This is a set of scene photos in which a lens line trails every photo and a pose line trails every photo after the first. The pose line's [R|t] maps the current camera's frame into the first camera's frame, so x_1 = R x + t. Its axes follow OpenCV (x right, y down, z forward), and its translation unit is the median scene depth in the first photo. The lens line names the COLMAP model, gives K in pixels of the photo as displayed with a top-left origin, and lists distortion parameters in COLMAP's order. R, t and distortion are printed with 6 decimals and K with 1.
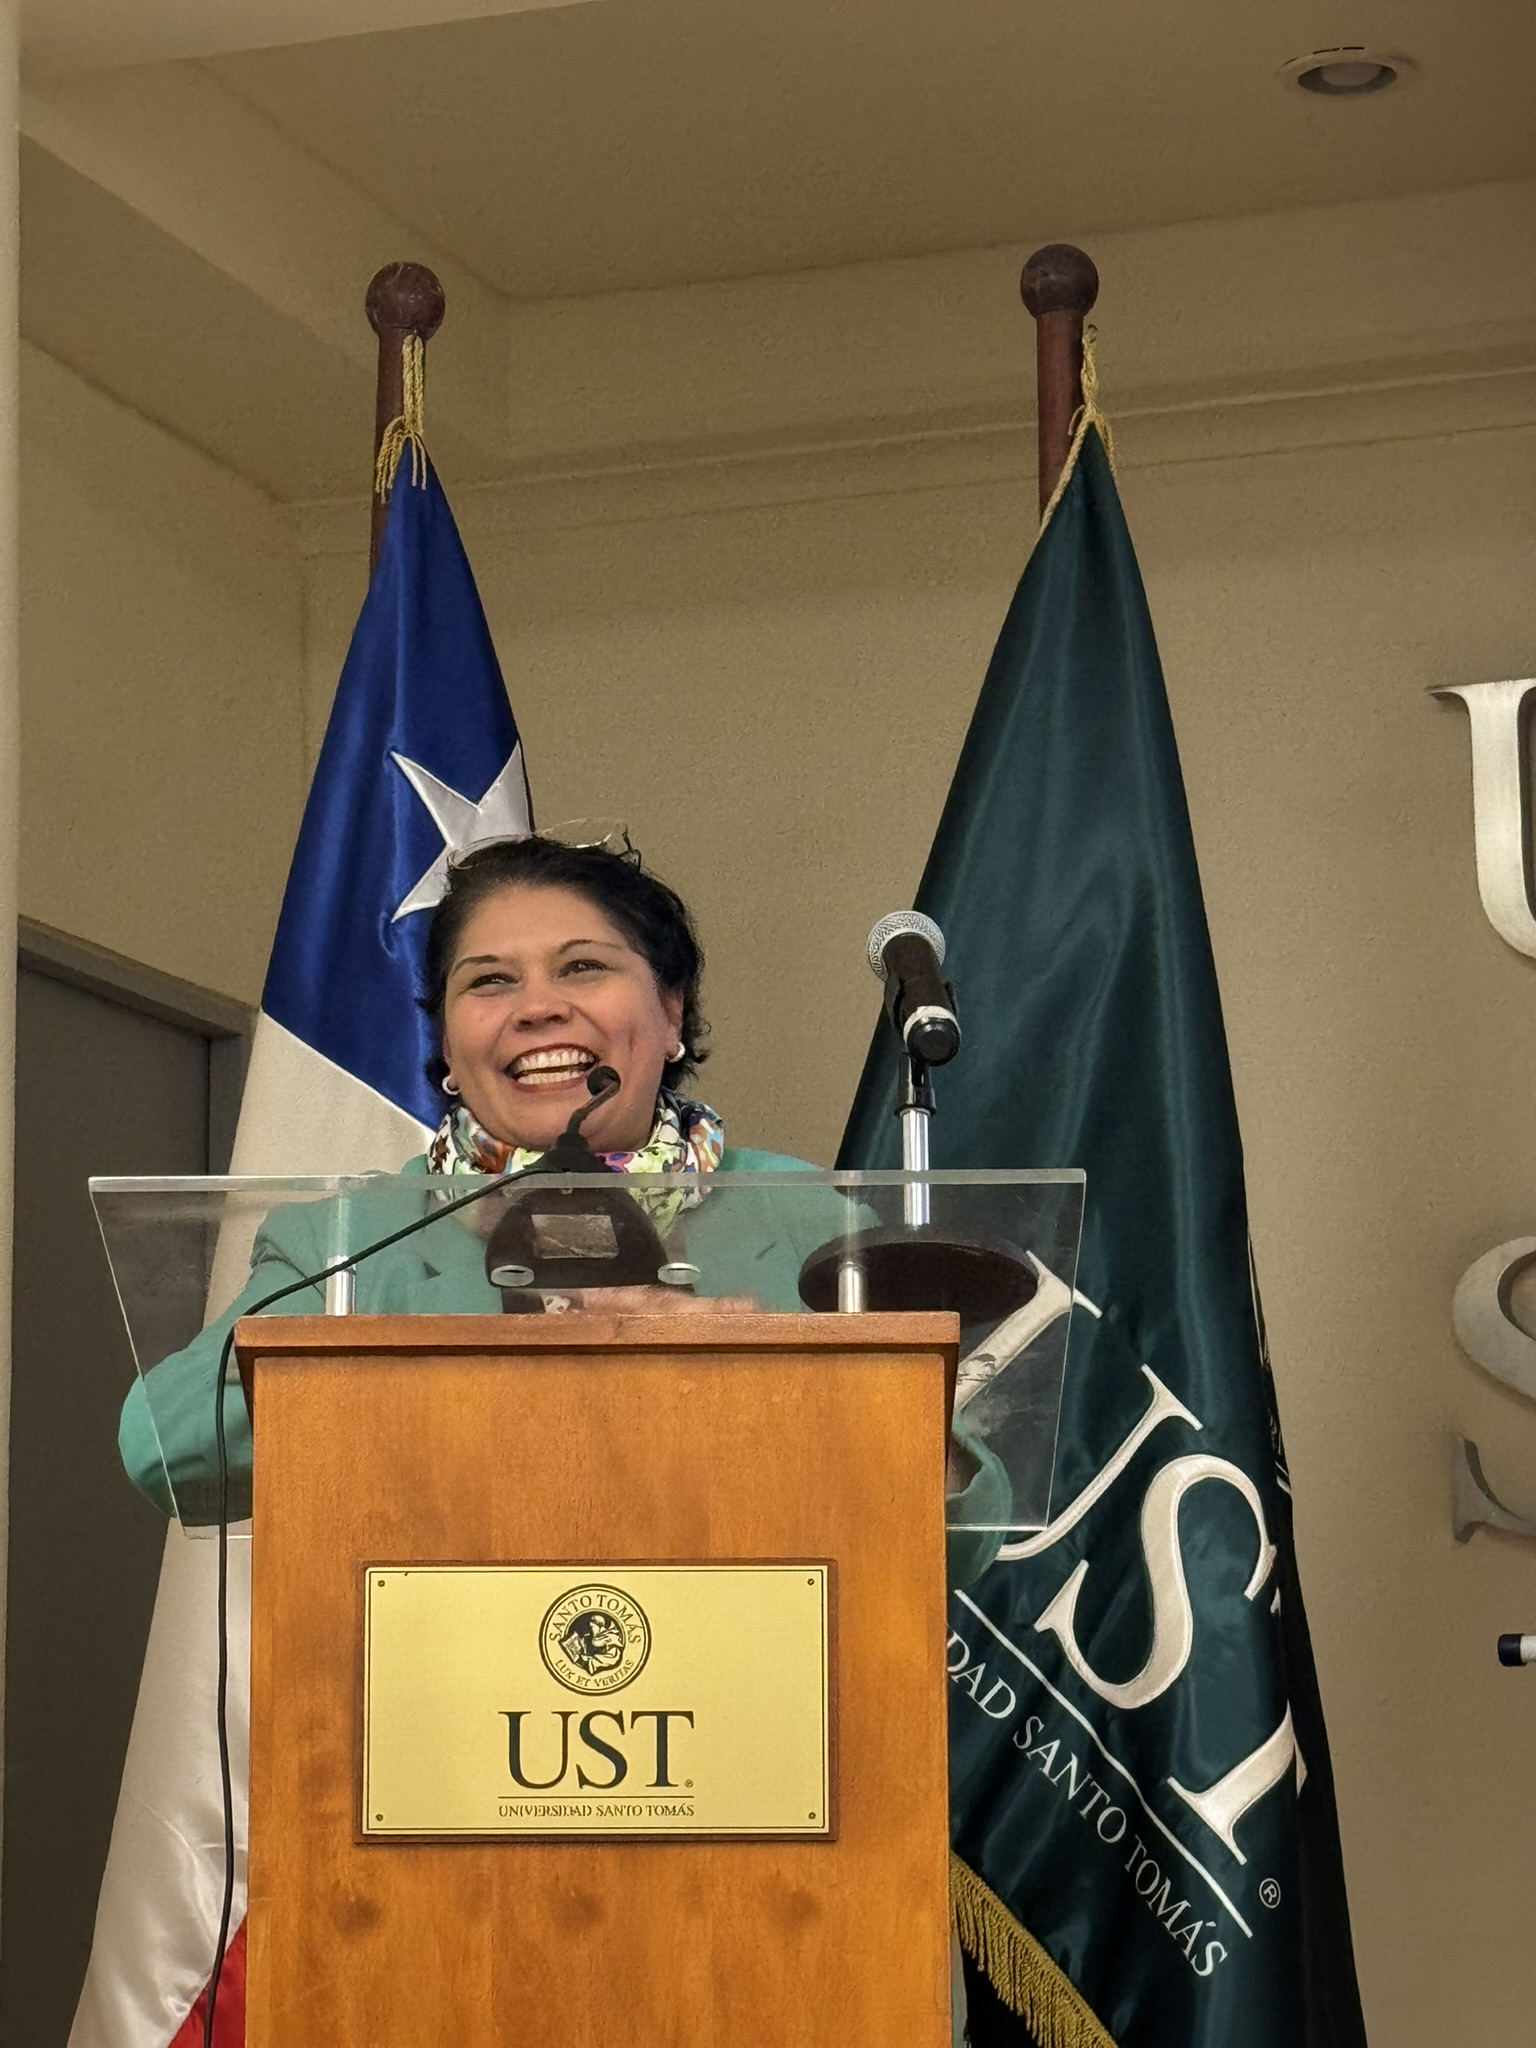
lens RADIAL K [[5815.4, 0, 742.5], [0, 5815.4, 1077.7], [0, 0, 1]] dist [0.108292, 0.000000]
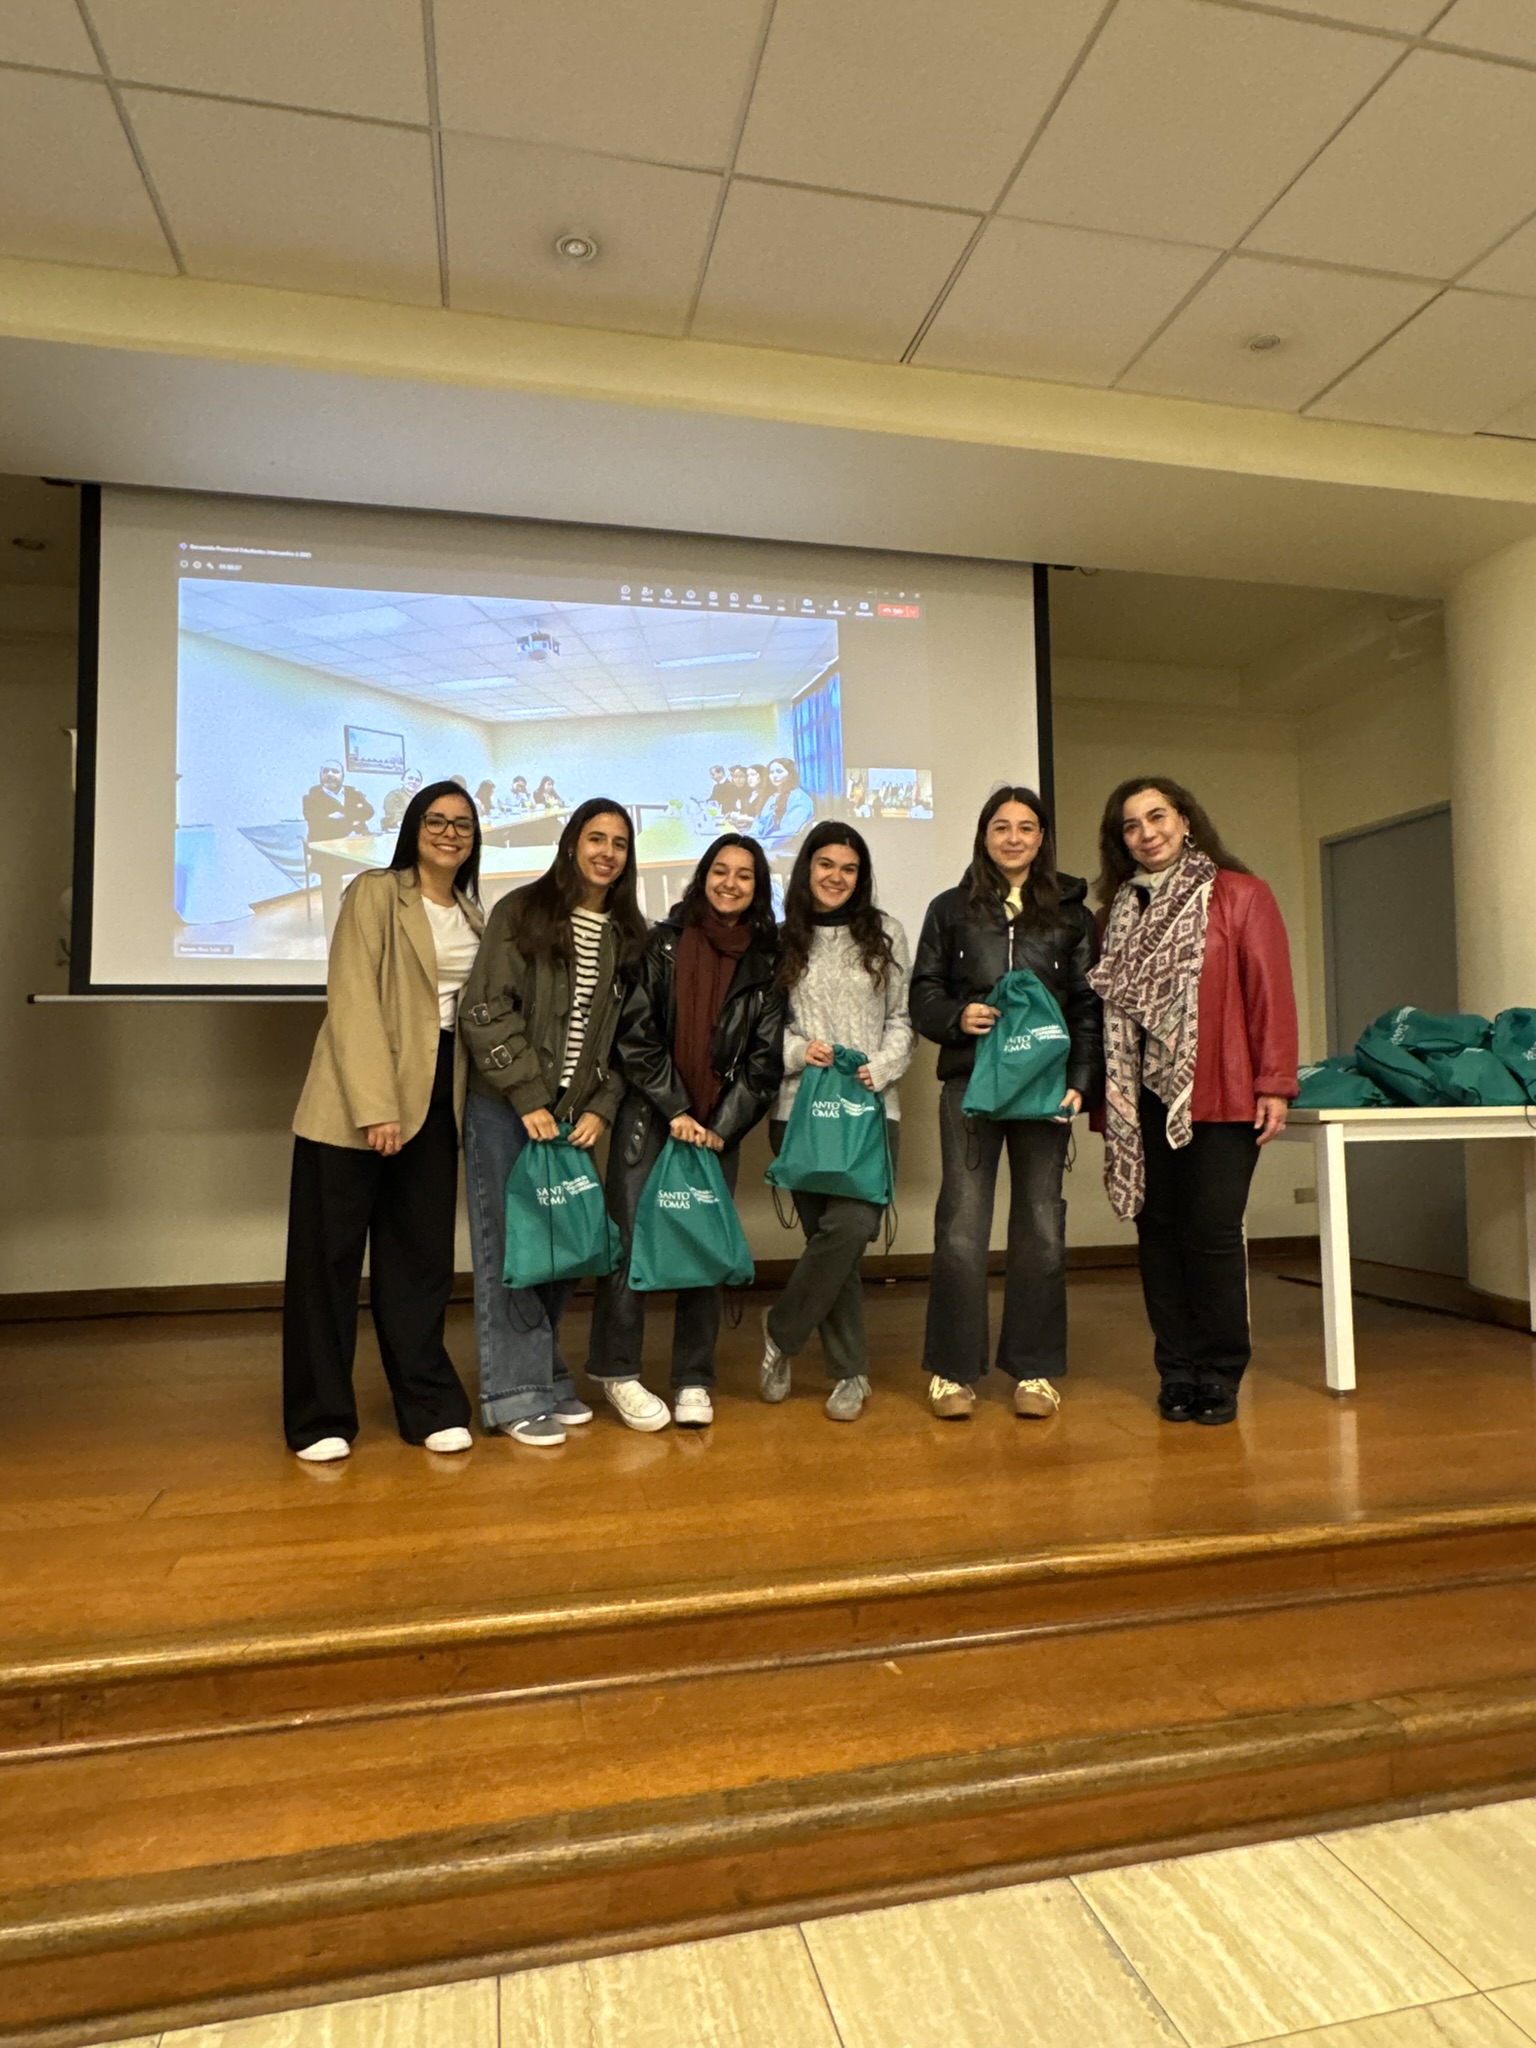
lens RADIAL K [[1245.2, 0, 783.0], [0, 1245.2, 1018.9], [0, 0, 1]] dist [-0.005461, 0.001112]
pose [[0.834566, 0.024710, 0.550353, 0.097760], [-0.089194, 0.991874, 0.090722, 0.001991], [-0.543639, -0.124801, 0.829989, 0.136319]]
